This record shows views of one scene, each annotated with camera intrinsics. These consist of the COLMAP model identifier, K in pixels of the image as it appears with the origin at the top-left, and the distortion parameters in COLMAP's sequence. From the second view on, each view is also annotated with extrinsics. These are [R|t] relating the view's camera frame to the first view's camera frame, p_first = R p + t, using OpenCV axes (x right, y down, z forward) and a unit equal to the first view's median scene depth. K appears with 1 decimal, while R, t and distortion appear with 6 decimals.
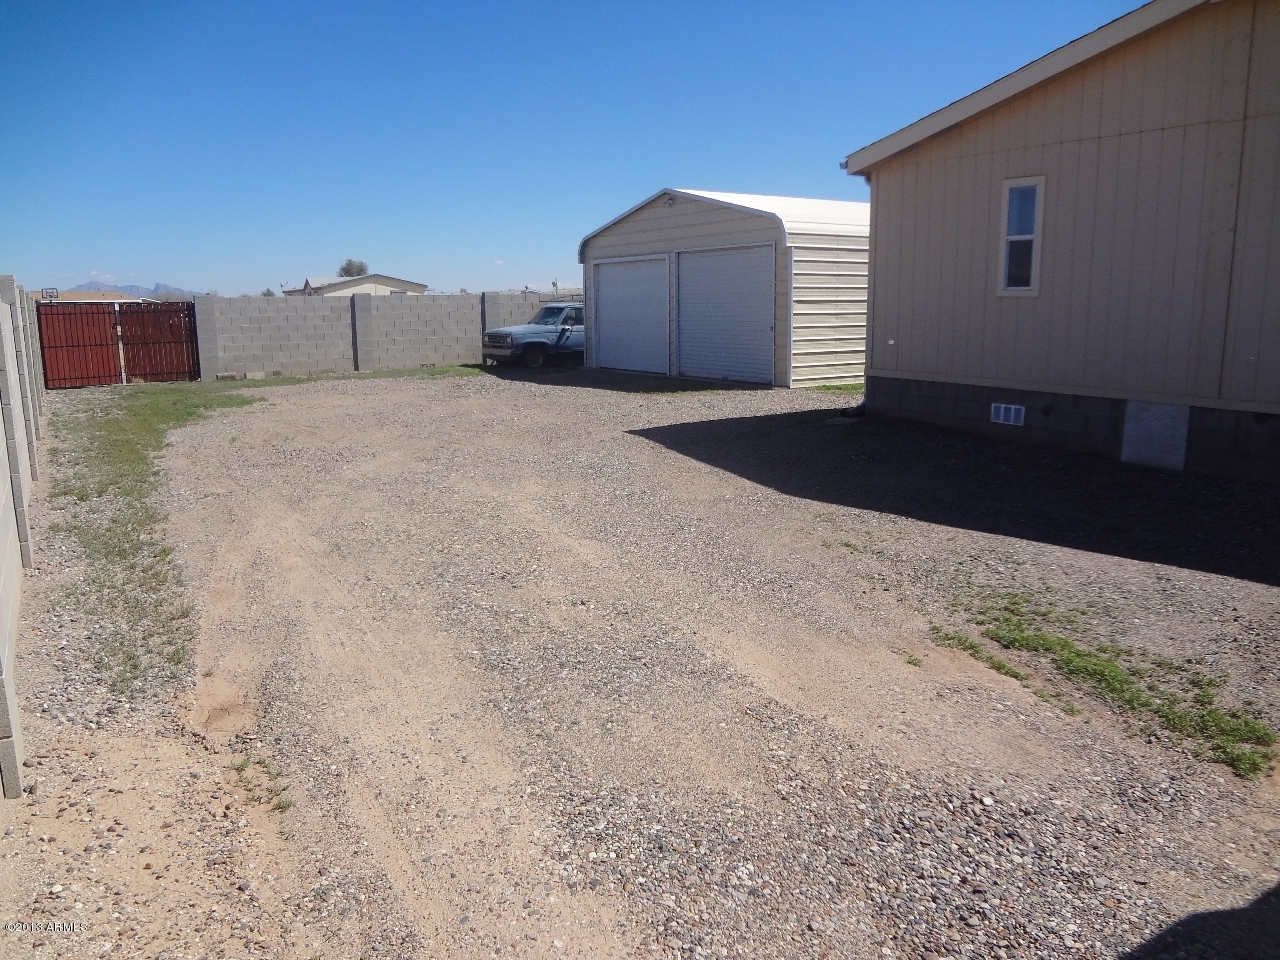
lens RADIAL K [[938.4, 0, 635.8], [0, 938.4, 460.4], [0, 0, 1]] dist [-0.063792, 0.011888]
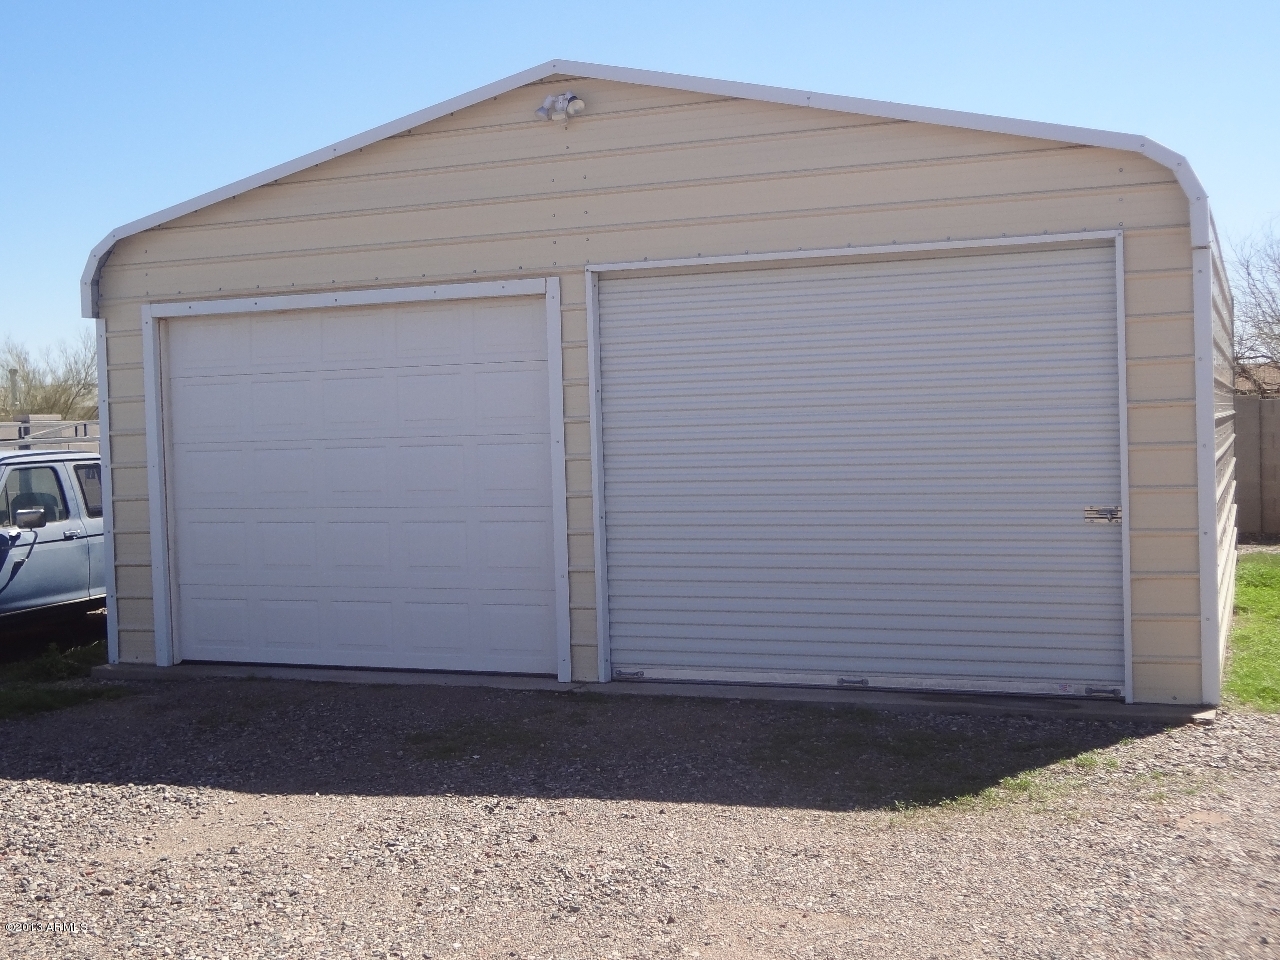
lens RADIAL K [[1517.6, 0, 639.9], [0, 1517.6, 444.2], [0, 0, 1]] dist [-0.006712, 0.009325]
pose [[0.811293, -0.026499, 0.584039, -0.207734], [0.117835, 0.985883, -0.118955, -0.097289], [-0.572642, 0.165327, 0.802962, 0.544605]]
